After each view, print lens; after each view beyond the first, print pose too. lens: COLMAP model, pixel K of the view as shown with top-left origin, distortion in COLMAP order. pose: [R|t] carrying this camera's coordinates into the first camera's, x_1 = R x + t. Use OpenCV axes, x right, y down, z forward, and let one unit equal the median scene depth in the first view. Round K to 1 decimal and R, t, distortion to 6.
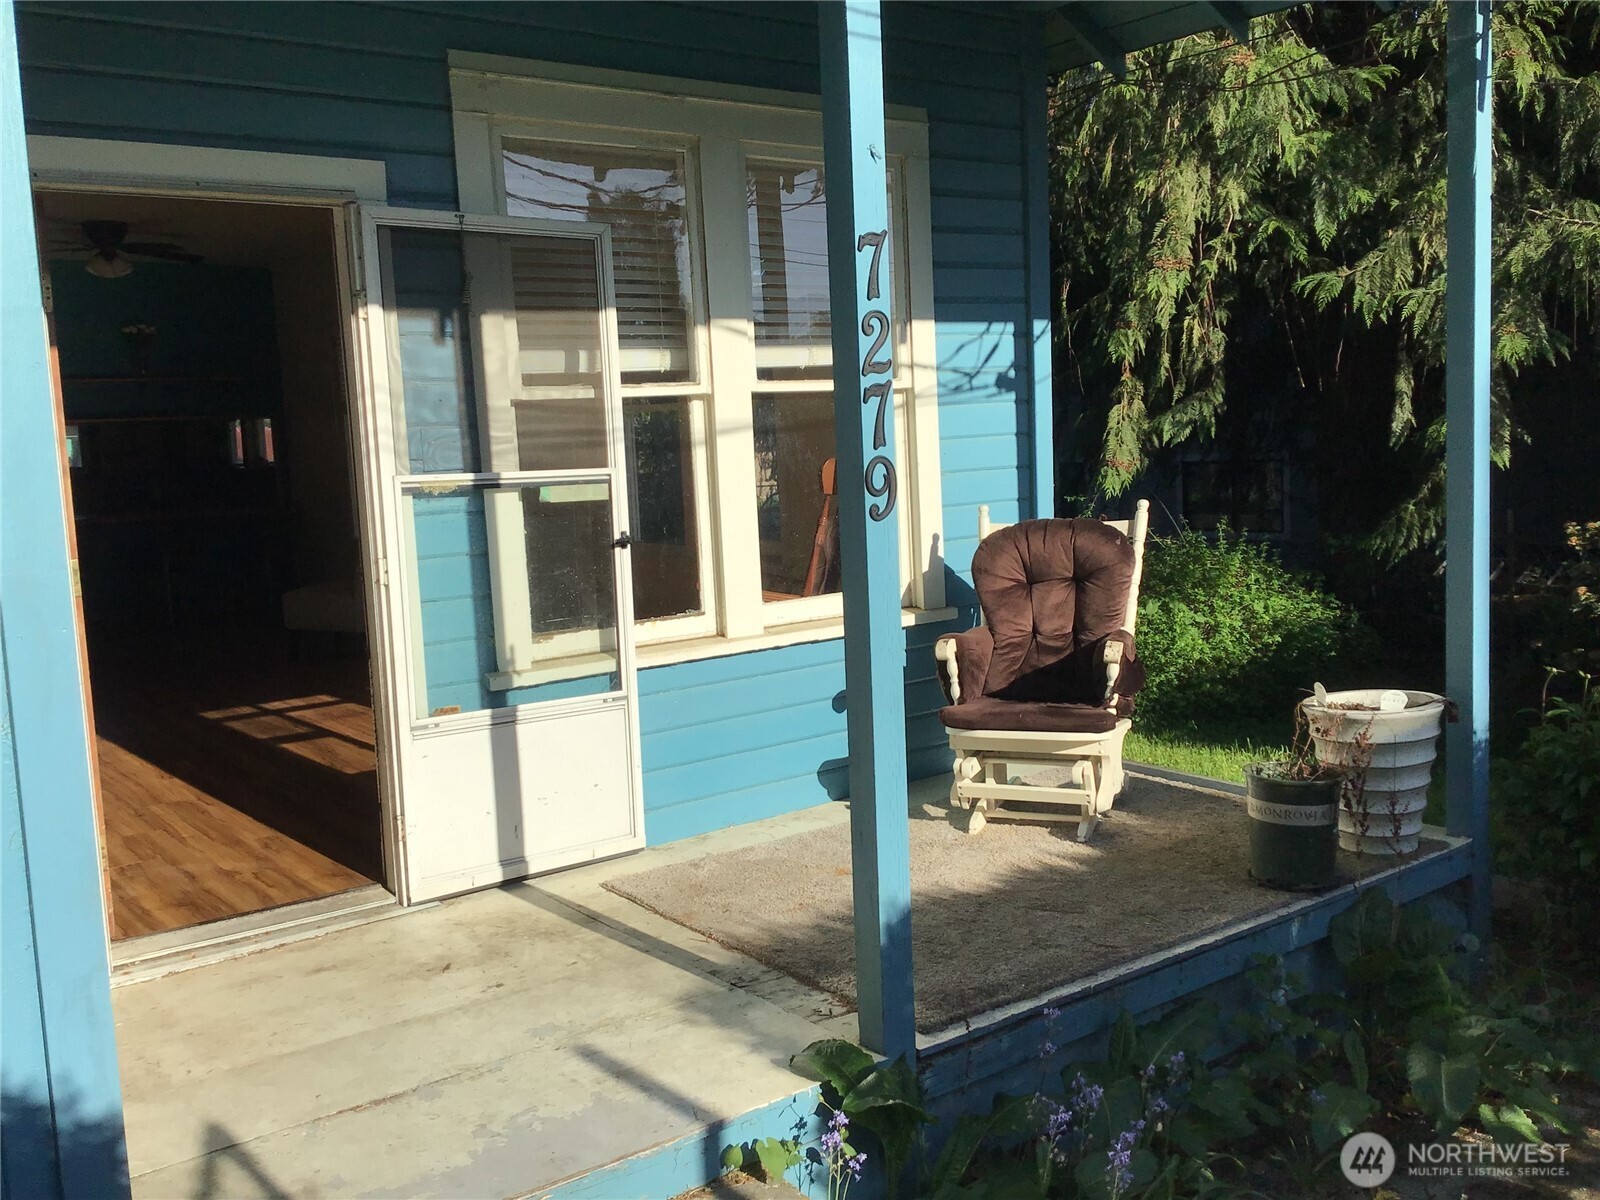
lens RADIAL K [[1439.6, 0, 800.0], [0, 1439.6, 600.0], [0, 0, 1]] dist [0.138028, -0.233682]
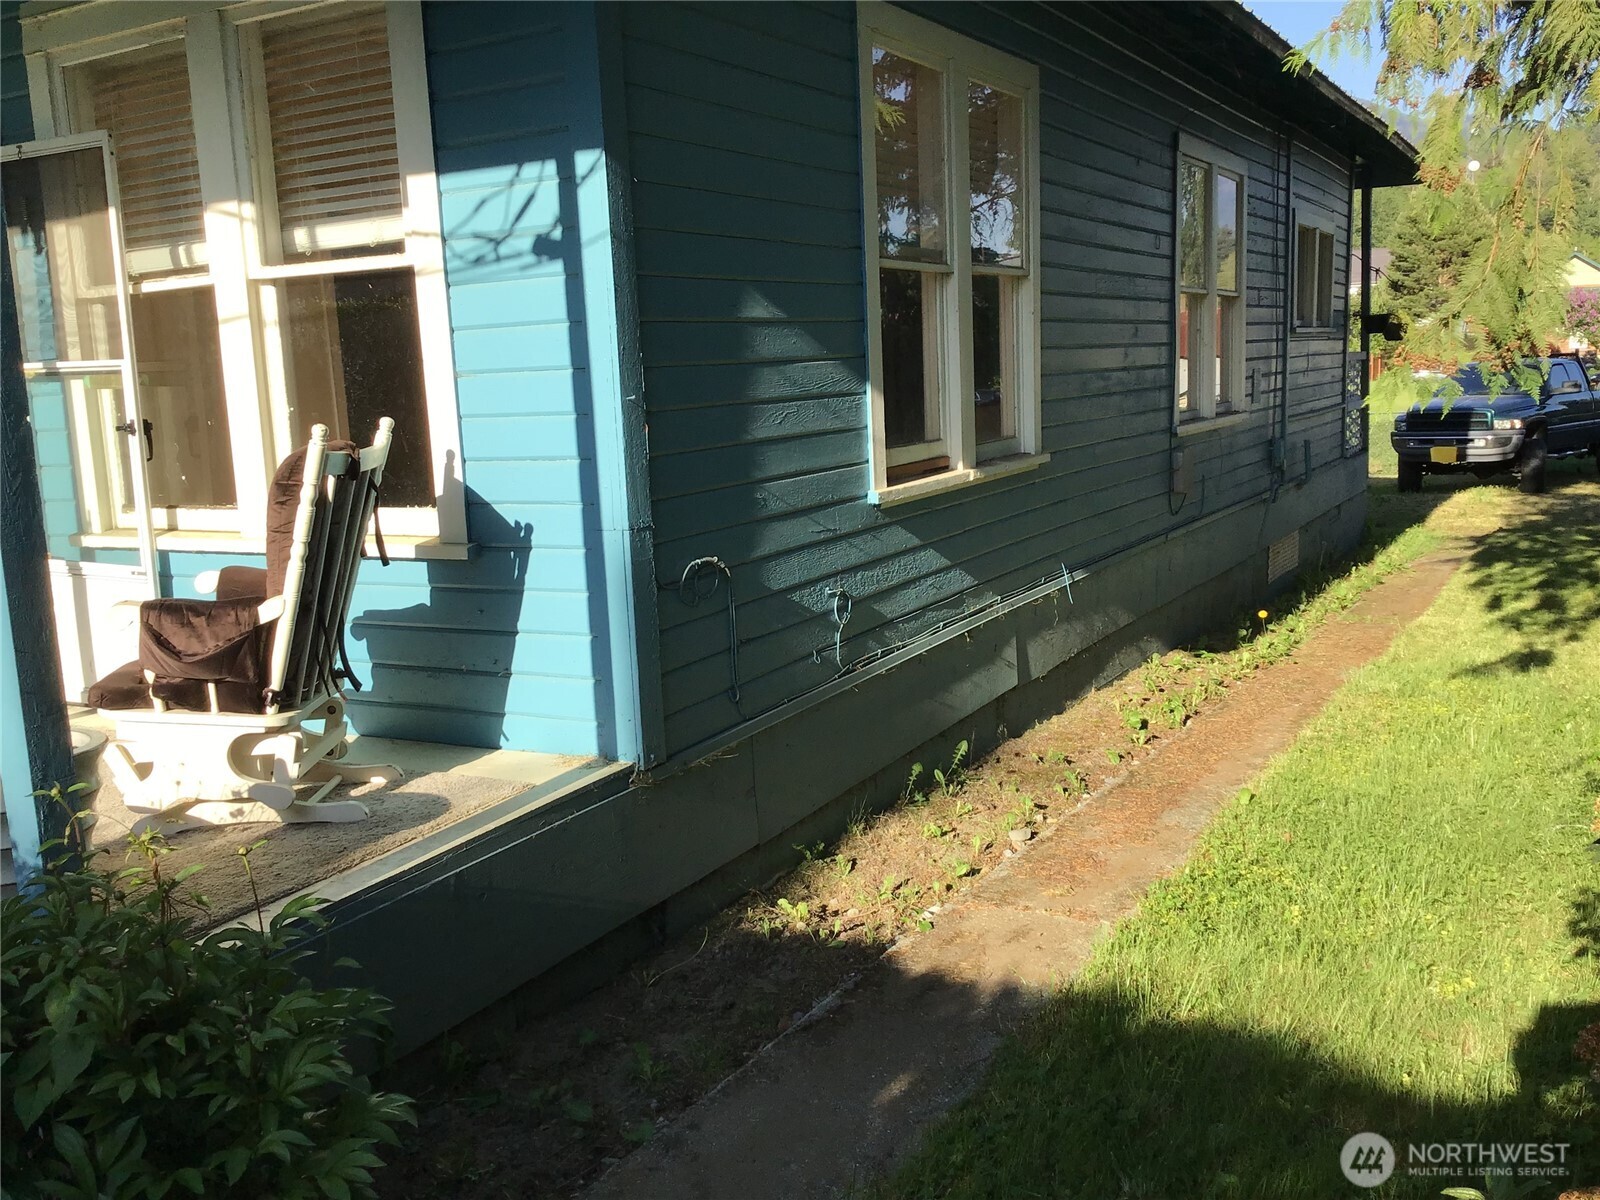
lens RADIAL K [[1439.6, 0, 800.0], [0, 1439.6, 600.0], [0, 0, 1]] dist [0.138028, -0.233682]
pose [[0.387839, 0.172721, -0.905400, 0.890808], [-0.079136, 0.984899, 0.153988, -0.101235], [0.918324, 0.011927, 0.395650, 0.850984]]
